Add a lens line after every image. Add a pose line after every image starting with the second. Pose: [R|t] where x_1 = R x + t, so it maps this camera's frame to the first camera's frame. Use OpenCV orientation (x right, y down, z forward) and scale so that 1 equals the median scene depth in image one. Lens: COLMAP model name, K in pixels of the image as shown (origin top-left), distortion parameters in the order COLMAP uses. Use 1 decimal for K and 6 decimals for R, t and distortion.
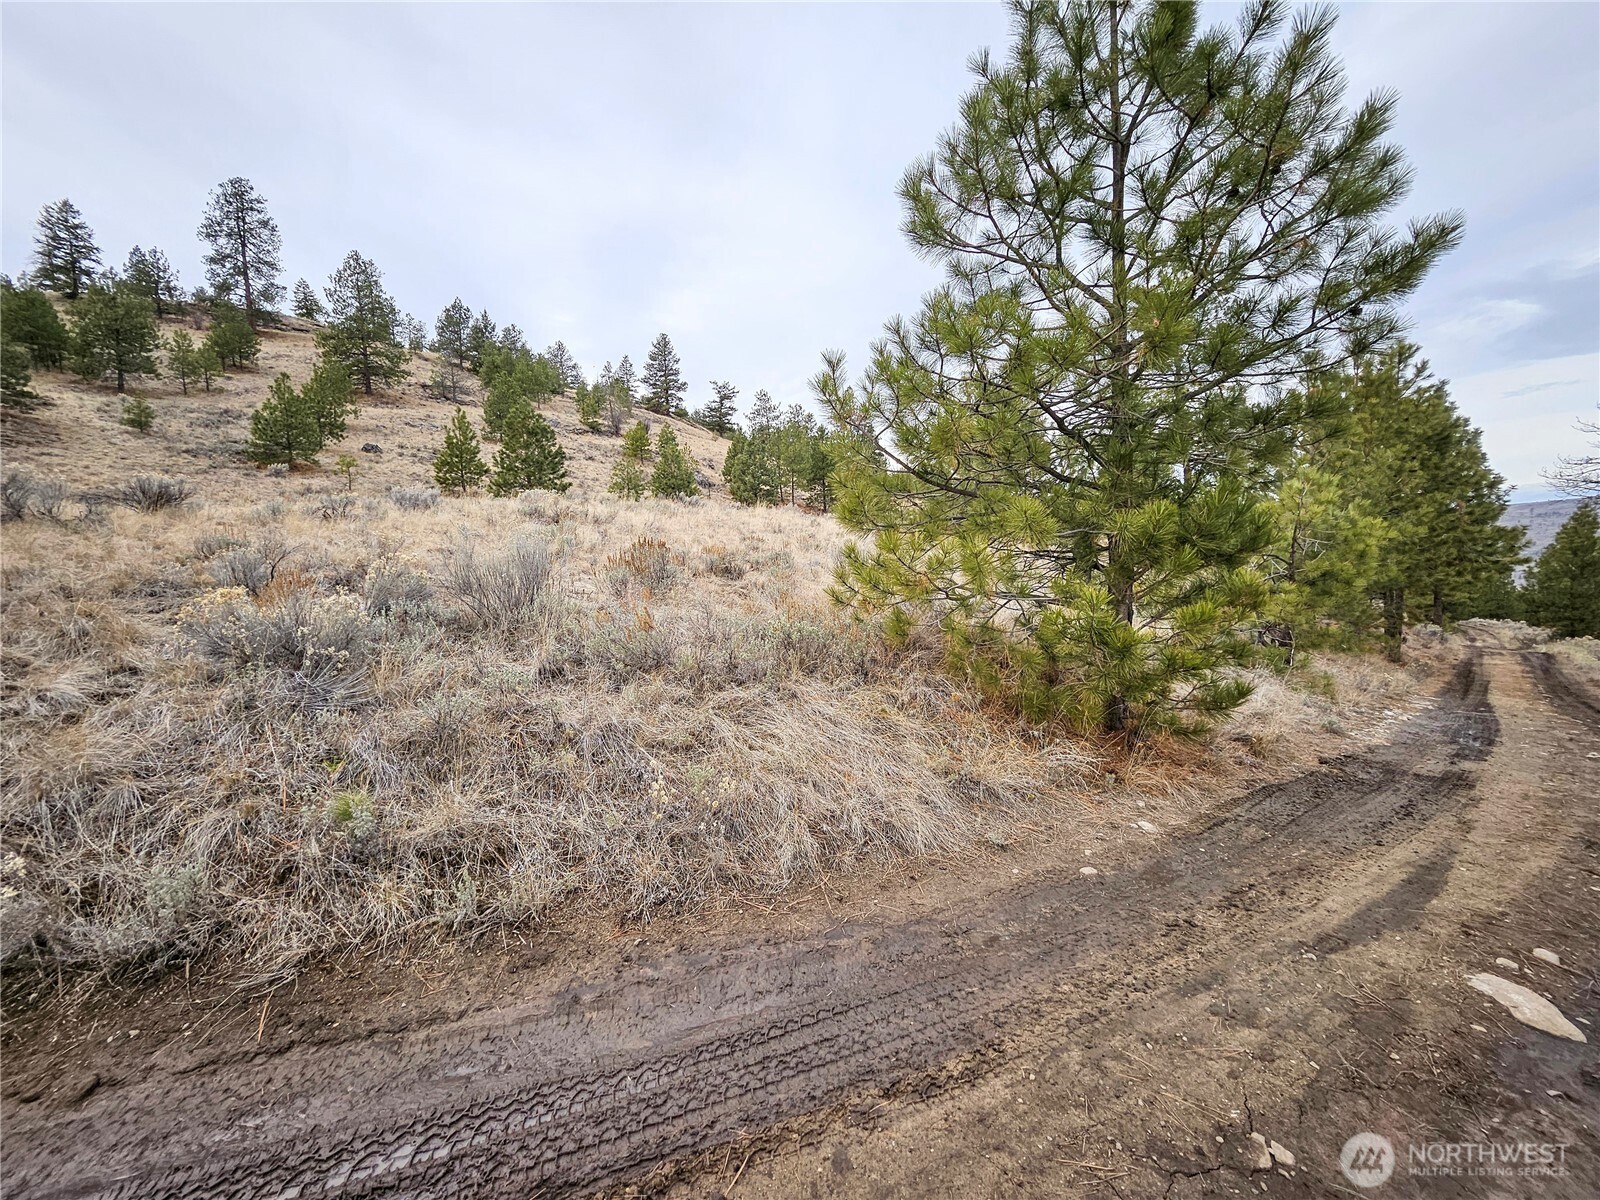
lens RADIAL K [[631.3, 0, 797.8], [0, 631.3, 594.6], [0, 0, 1]] dist [-0.002012, -0.000174]
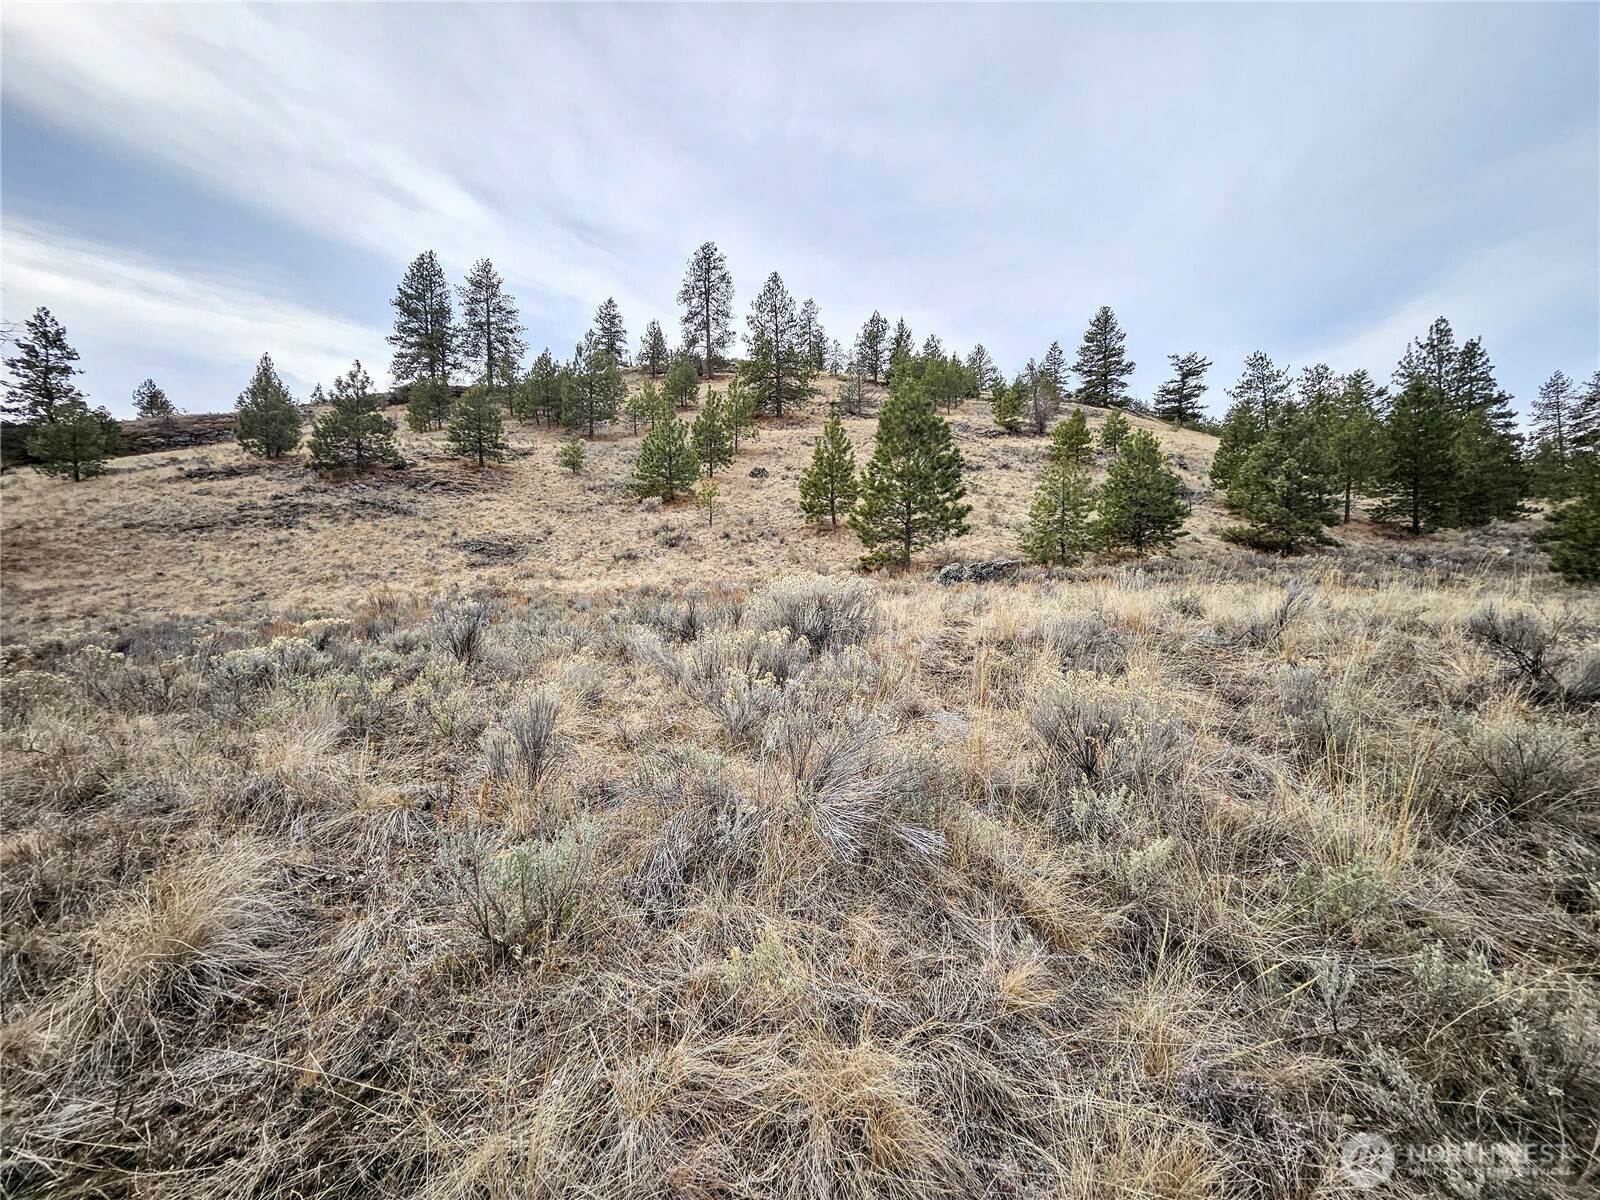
lens RADIAL K [[631.3, 0, 797.8], [0, 631.3, 594.6], [0, 0, 1]] dist [-0.002012, -0.000174]
pose [[0.808602, 0.043969, -0.586710, -0.114541], [-0.053379, 0.998574, 0.001267, -0.073462], [0.585929, 0.030293, 0.809796, 0.358700]]
